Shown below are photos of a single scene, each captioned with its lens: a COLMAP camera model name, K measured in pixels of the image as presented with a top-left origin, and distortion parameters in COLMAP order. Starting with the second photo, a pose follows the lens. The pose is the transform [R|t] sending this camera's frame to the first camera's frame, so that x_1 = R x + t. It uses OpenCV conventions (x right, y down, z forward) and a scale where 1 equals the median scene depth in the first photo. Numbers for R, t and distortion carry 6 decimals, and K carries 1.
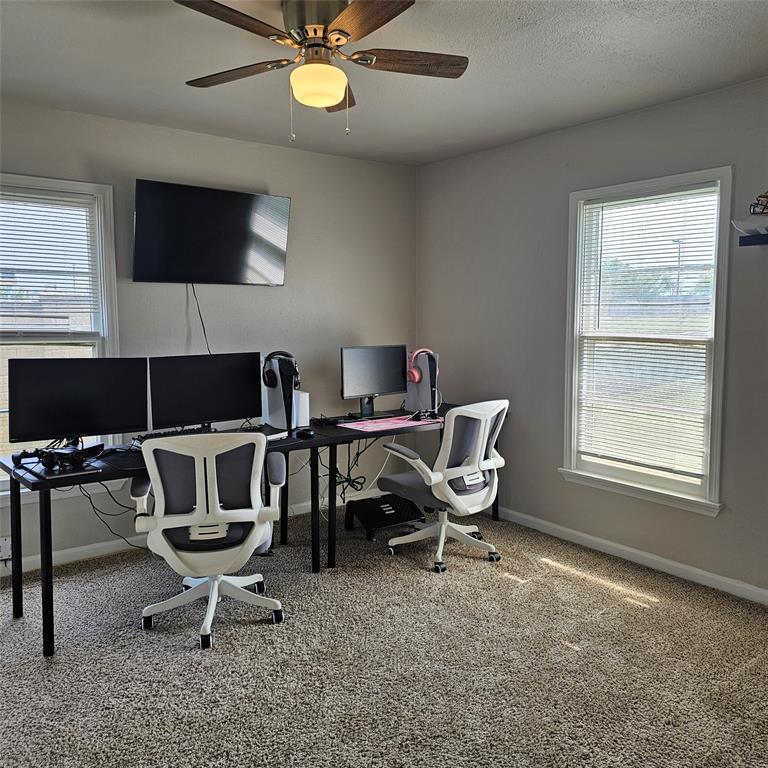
lens RADIAL K [[681.7, 0, 384.0], [0, 681.7, 384.0], [0, 0, 1]] dist [0.001275, -0.003593]
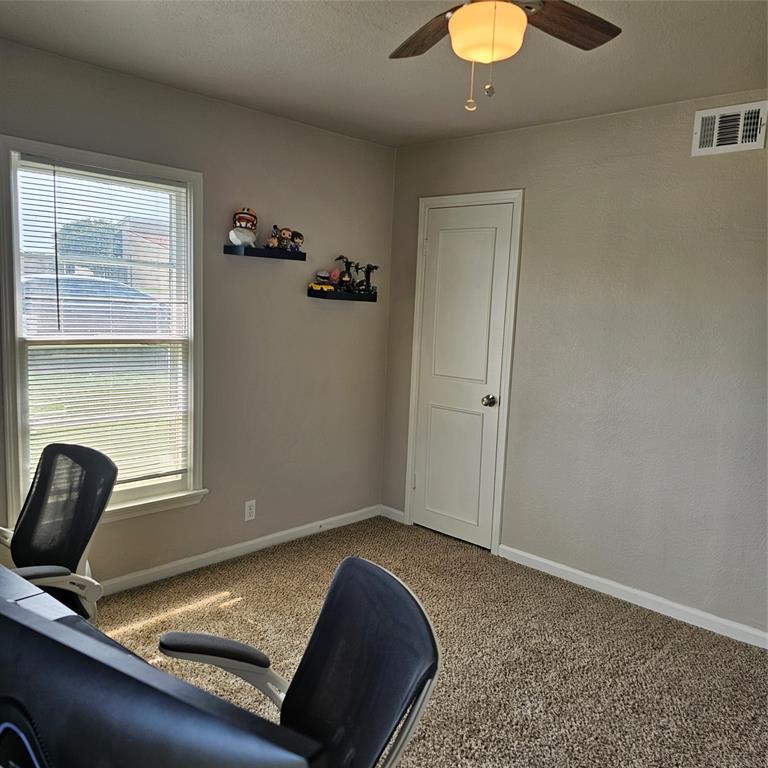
lens RADIAL K [[701.5, 0, 384.0], [0, 701.5, 384.0], [0, 0, 1]] dist [0.088566, -0.089706]
pose [[-0.190269, -0.140282, 0.971658, -0.622276], [0.051010, 0.986989, 0.152485, -0.143166], [-0.980406, 0.078578, -0.180637, 0.895124]]
